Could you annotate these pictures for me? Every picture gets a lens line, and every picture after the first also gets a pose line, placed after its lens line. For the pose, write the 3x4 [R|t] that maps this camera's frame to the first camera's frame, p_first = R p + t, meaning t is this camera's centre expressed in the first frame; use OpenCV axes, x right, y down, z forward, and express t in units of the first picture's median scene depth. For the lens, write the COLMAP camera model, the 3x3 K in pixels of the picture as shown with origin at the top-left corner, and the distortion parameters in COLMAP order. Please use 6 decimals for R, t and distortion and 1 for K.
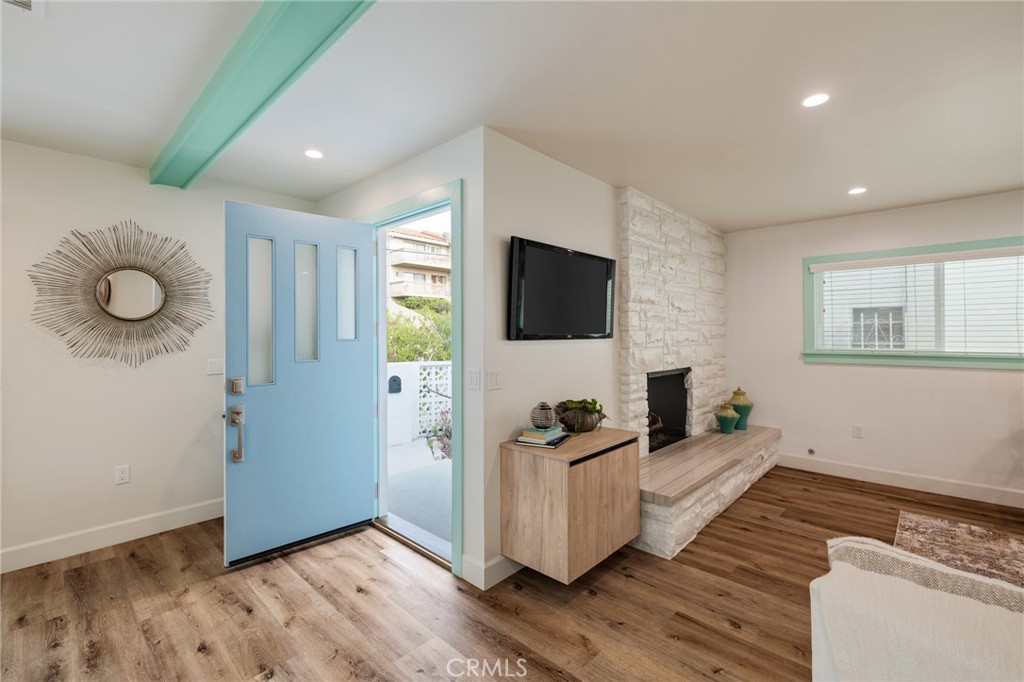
lens RADIAL K [[444.3, 0, 507.6], [0, 444.3, 328.9], [0, 0, 1]] dist [0.001457, -0.000188]
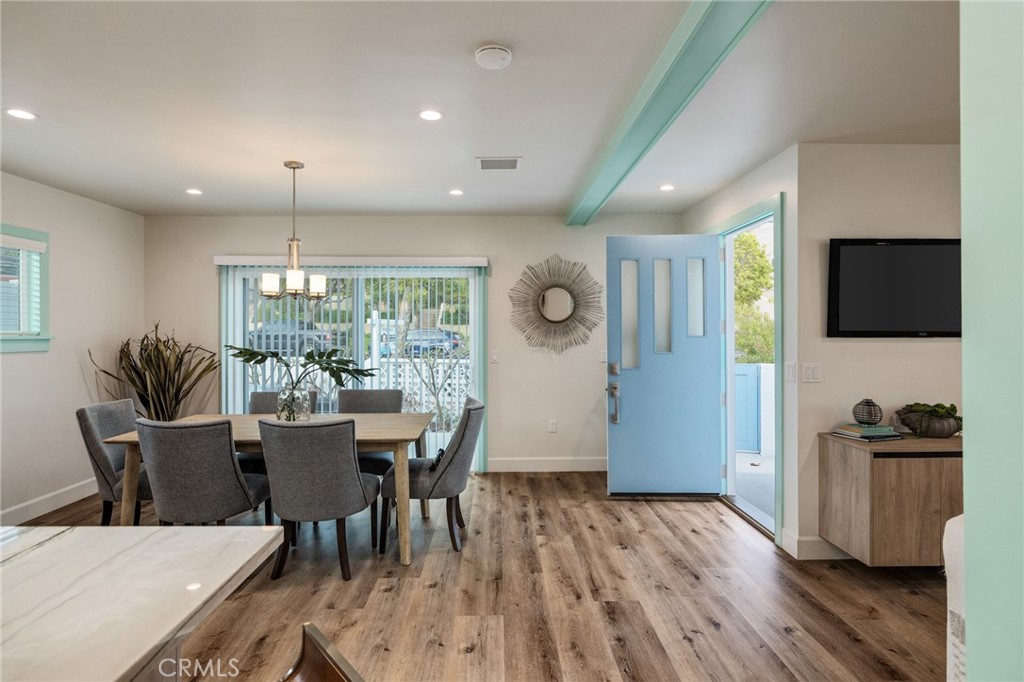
lens RADIAL K [[557.1, 0, 509.0], [0, 557.1, 332.8], [0, 0, 1]] dist [0.001555, -0.000095]
pose [[0.703640, 0.002316, -0.710553, 0.372580], [0.007626, 0.999912, 0.010810, -0.005471], [0.710516, -0.013025, 0.703561, -0.431922]]
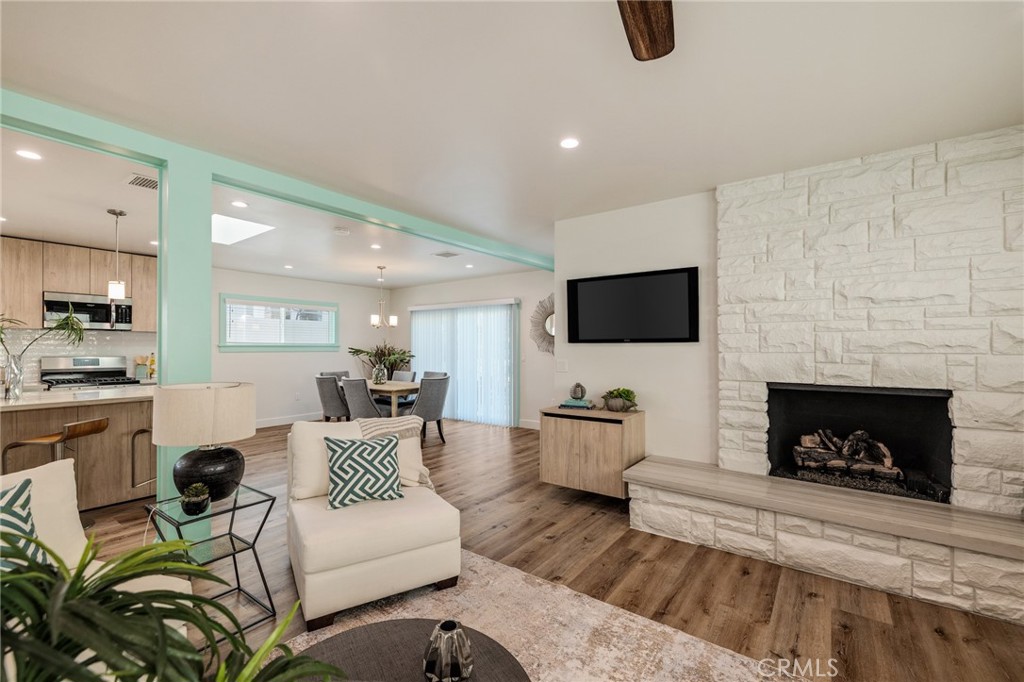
lens RADIAL K [[433.3, 0, 509.6], [0, 433.3, 347.2], [0, 0, 1]] dist [-0.001310, -0.000120]
pose [[0.120524, 0.001402, -0.992709, 1.426766], [0.011446, 0.999931, 0.002801, 0.030366], [0.992644, -0.011700, 0.120499, 0.531811]]
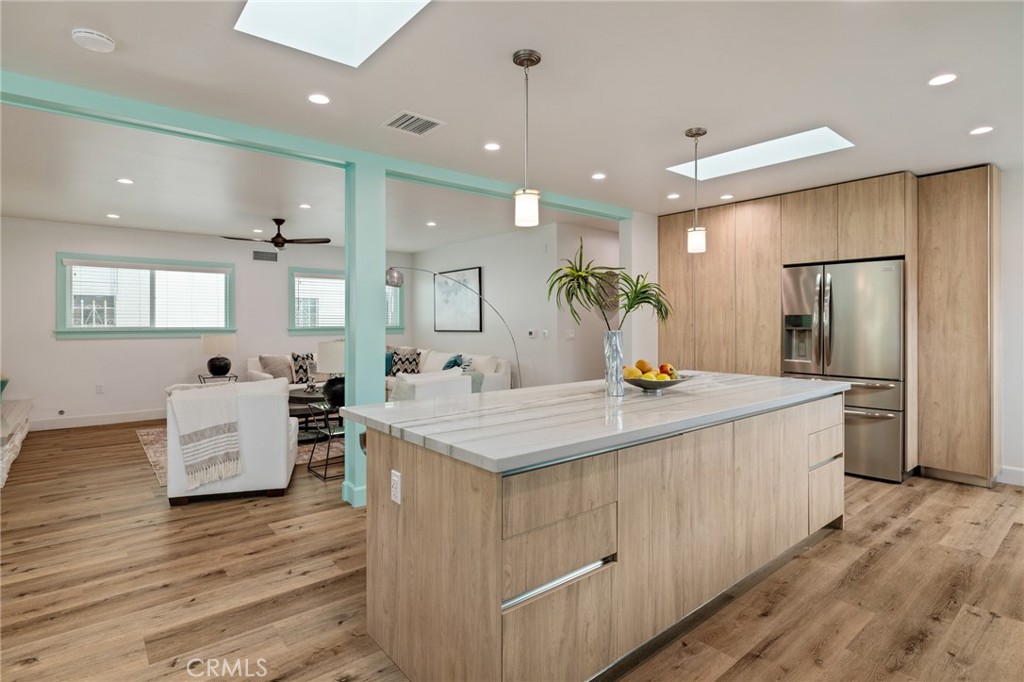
lens RADIAL K [[517.3, 0, 504.1], [0, 517.3, 321.2], [0, 0, 1]] dist [-0.001199, -0.000162]
pose [[0.125778, 0.004629, 0.992048, -0.903766], [-0.011640, 0.999927, -0.003190, 0.027503], [-0.991990, -0.011146, 0.125822, -0.598096]]
